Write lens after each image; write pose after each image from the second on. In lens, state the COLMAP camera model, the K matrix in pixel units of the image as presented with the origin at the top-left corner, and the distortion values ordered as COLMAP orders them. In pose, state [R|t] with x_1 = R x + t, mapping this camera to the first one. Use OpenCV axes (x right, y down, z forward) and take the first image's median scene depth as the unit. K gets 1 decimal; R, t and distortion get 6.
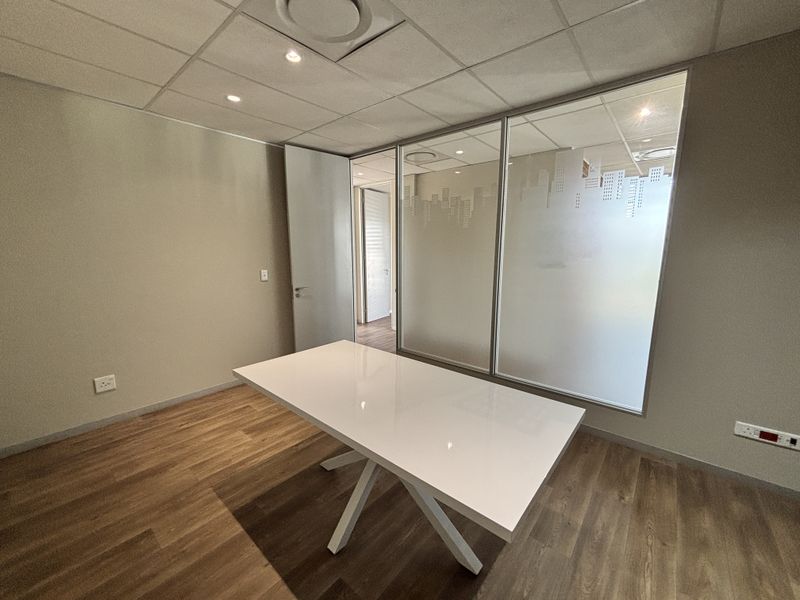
lens RADIAL K [[323.0, 0, 397.2], [0, 323.0, 301.7], [0, 0, 1]] dist [-0.000342, -0.000398]
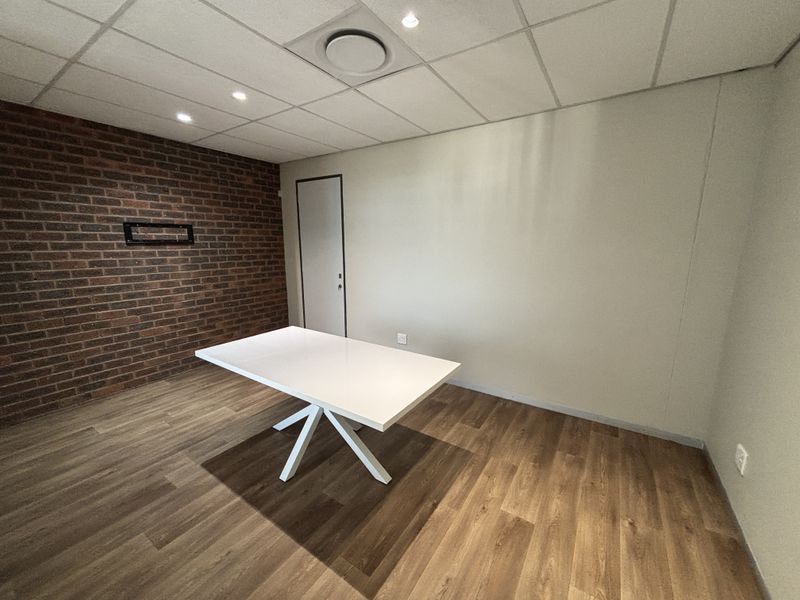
lens RADIAL K [[323.0, 0, 397.2], [0, 323.0, 301.7], [0, 0, 1]] dist [-0.000342, -0.000398]
pose [[-0.992230, 0.019591, -0.122863, -0.152274], [-0.022804, 0.942159, 0.334389, -0.320664], [0.122307, 0.334593, -0.934392, 1.774394]]
